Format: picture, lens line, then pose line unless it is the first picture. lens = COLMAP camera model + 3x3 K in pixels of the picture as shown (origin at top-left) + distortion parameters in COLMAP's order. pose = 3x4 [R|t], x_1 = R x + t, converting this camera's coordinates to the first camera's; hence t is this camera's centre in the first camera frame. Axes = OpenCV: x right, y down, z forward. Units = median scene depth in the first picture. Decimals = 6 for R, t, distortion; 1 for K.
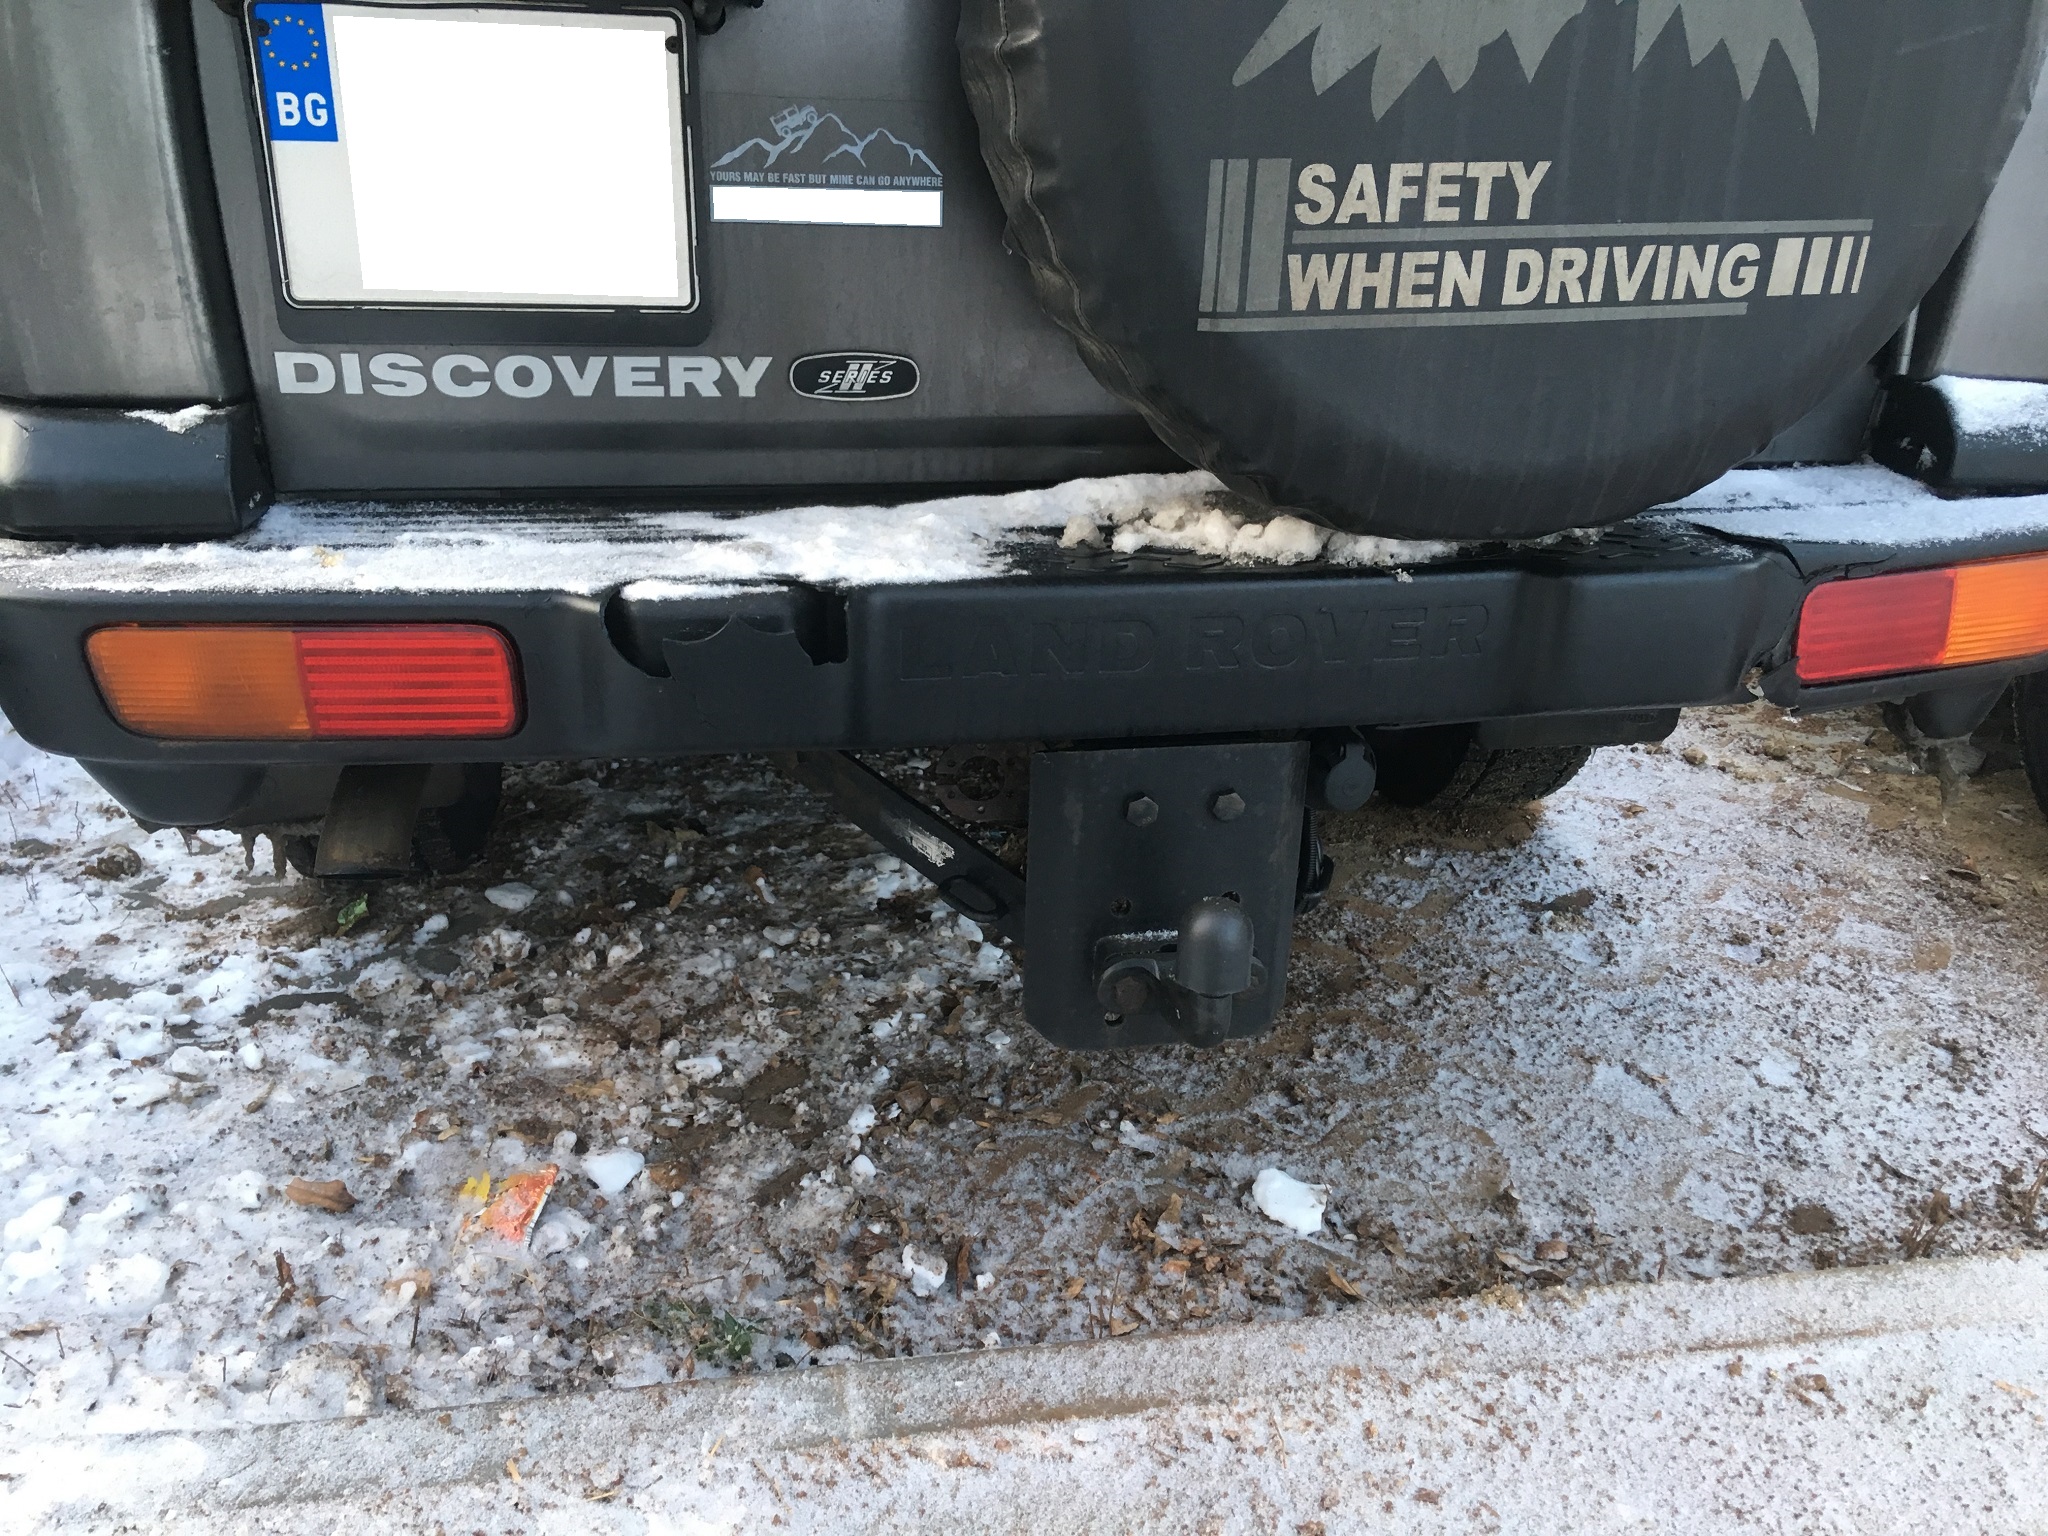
lens RADIAL K [[1738.0, 0, 1017.6], [0, 1738.0, 752.1], [0, 0, 1]] dist [0.103539, -0.158682]
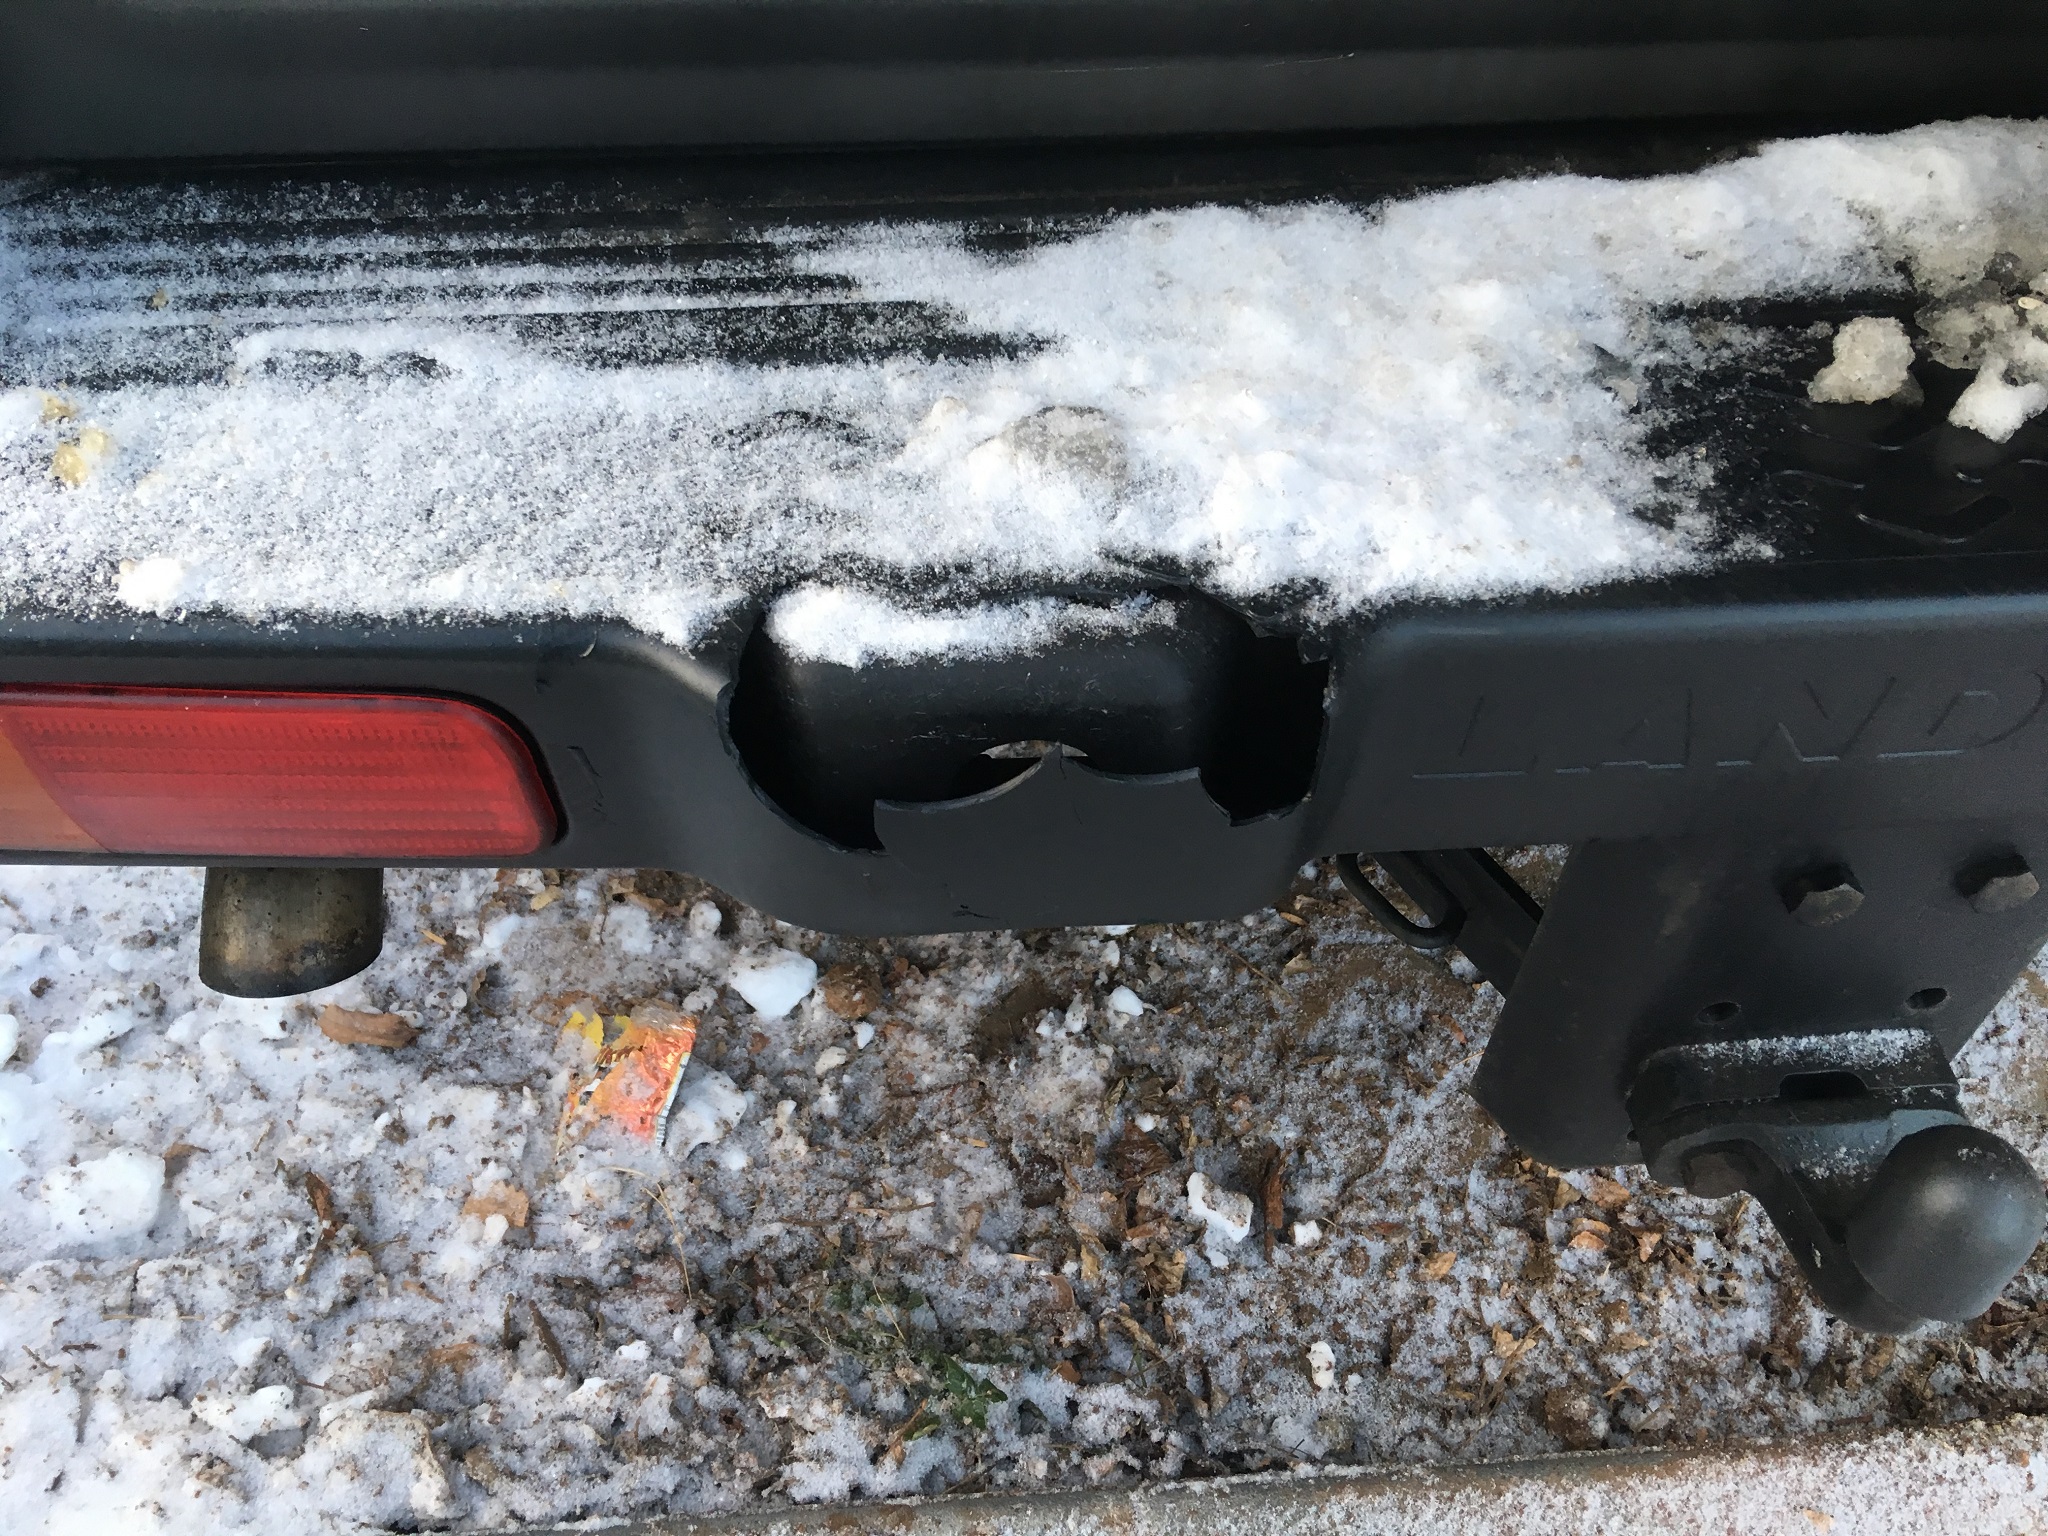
lens RADIAL K [[1738.0, 0, 1015.1], [0, 1738.0, 765.8], [0, 0, 1]] dist [0.103539, -0.158682]
pose [[0.995690, 0.068014, -0.063045, -0.119261], [-0.031842, 0.889202, 0.456406, -0.206252], [0.087102, -0.452432, 0.887535, 0.529963]]
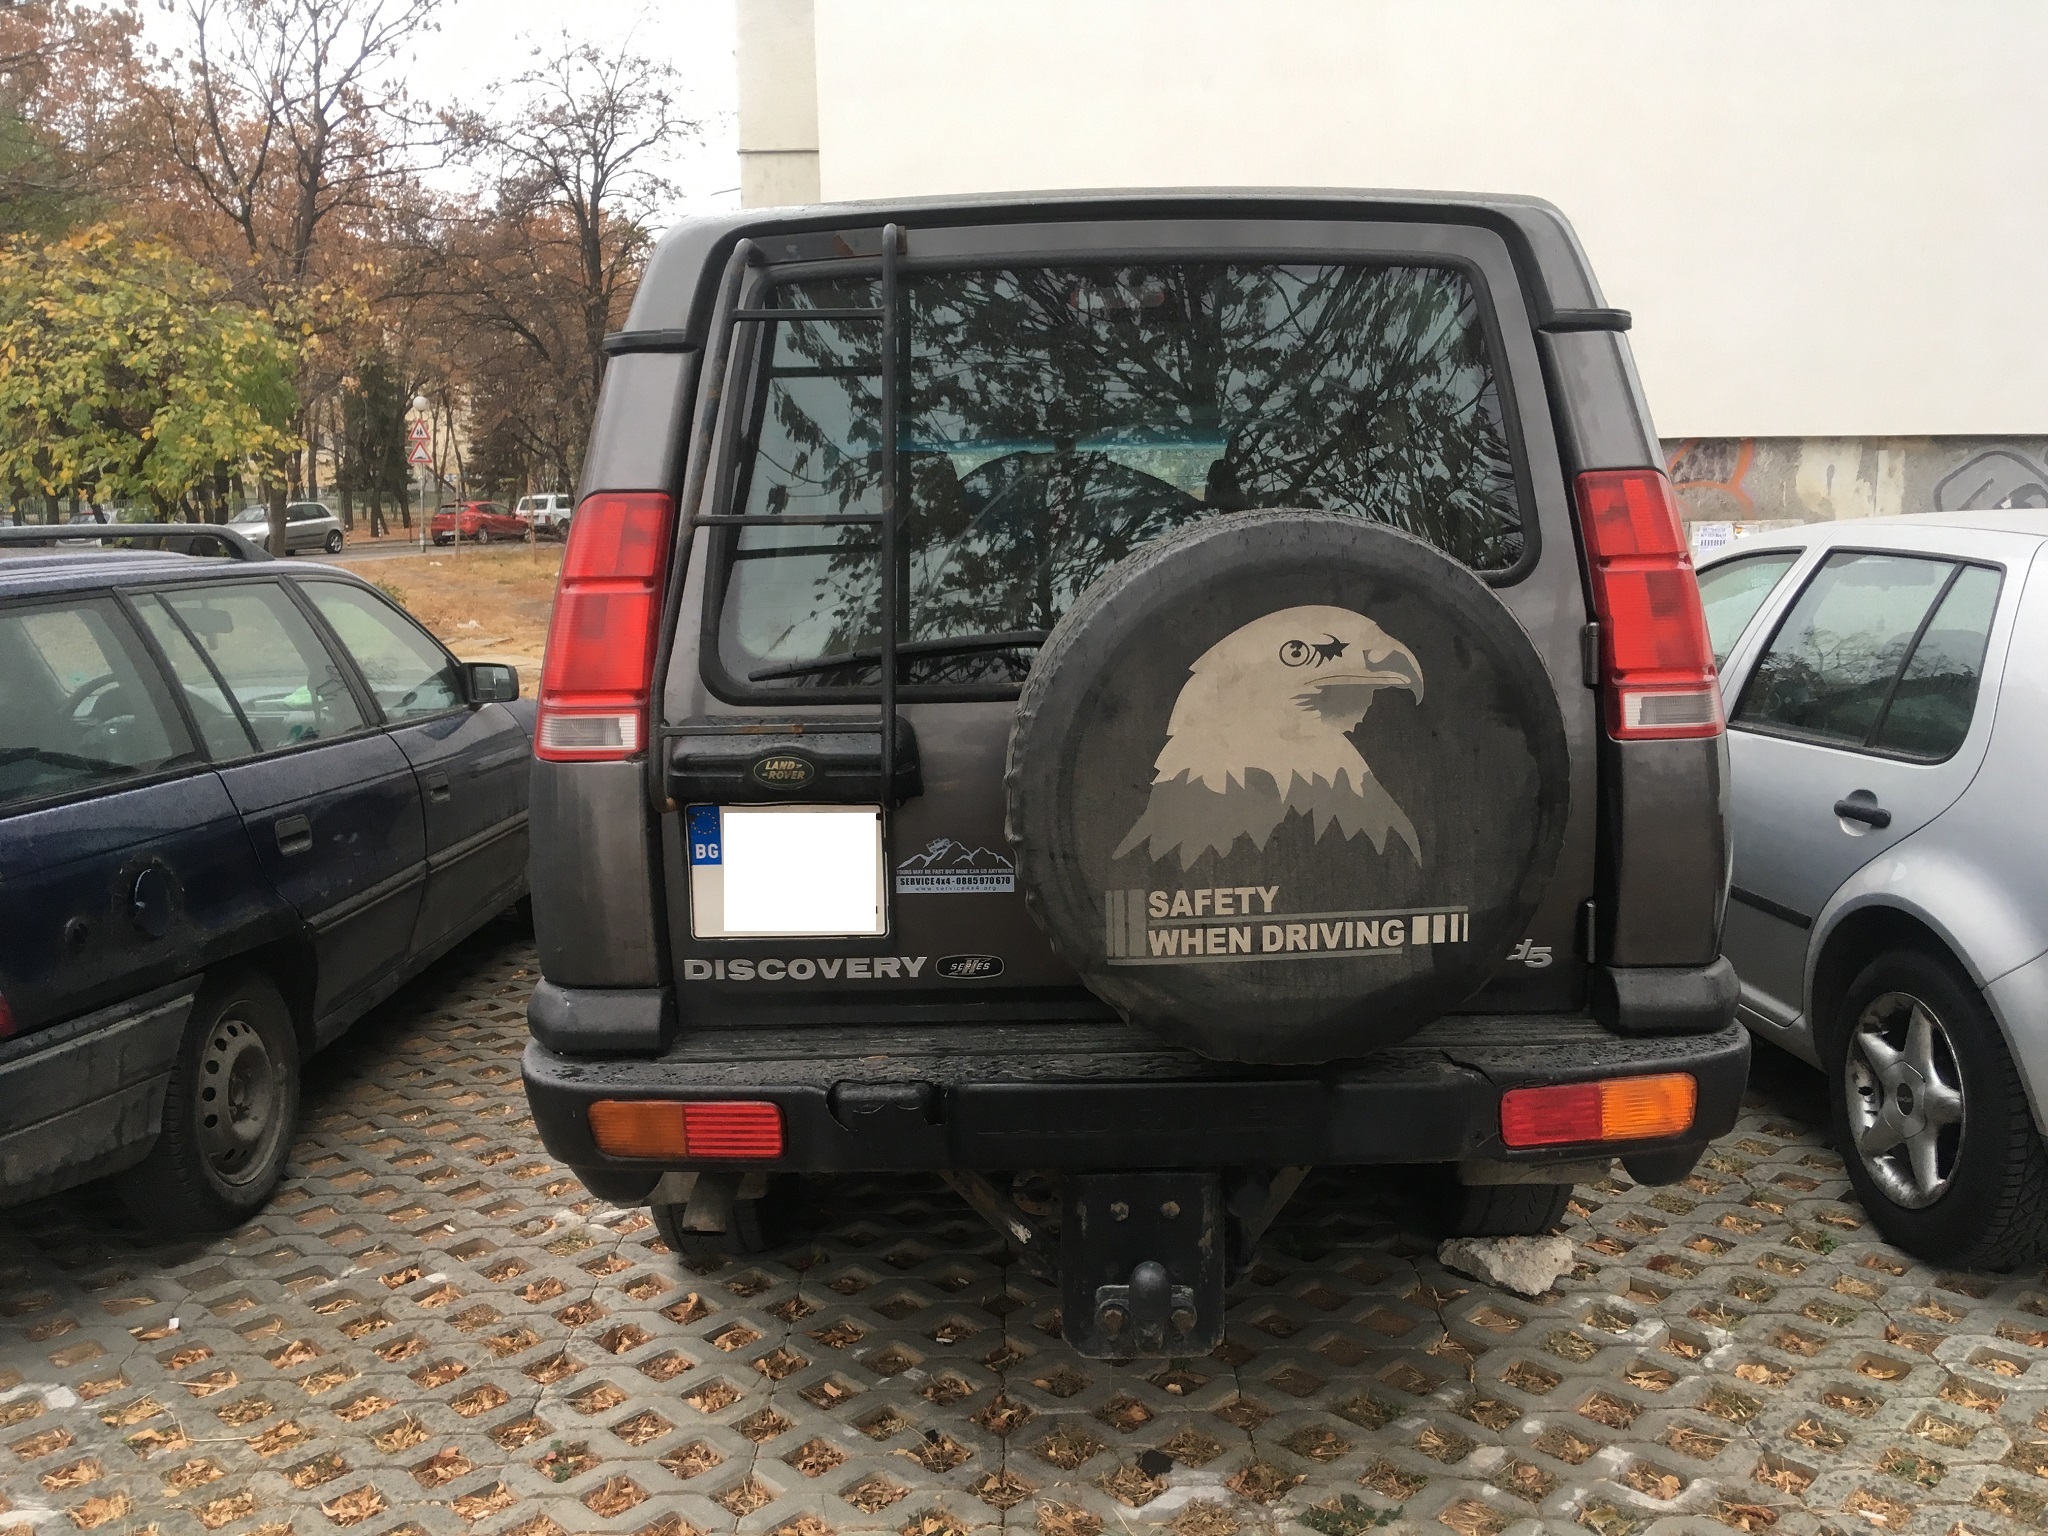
lens RADIAL K [[1738.0, 0, 1025.5], [0, 1738.0, 759.9], [0, 0, 1]] dist [0.103539, -0.158682]
pose [[0.983302, -0.013320, -0.181491, 0.317448], [-0.028946, 0.973172, -0.228250, -0.002925], [0.179662, 0.229692, 0.956537, -0.863693]]
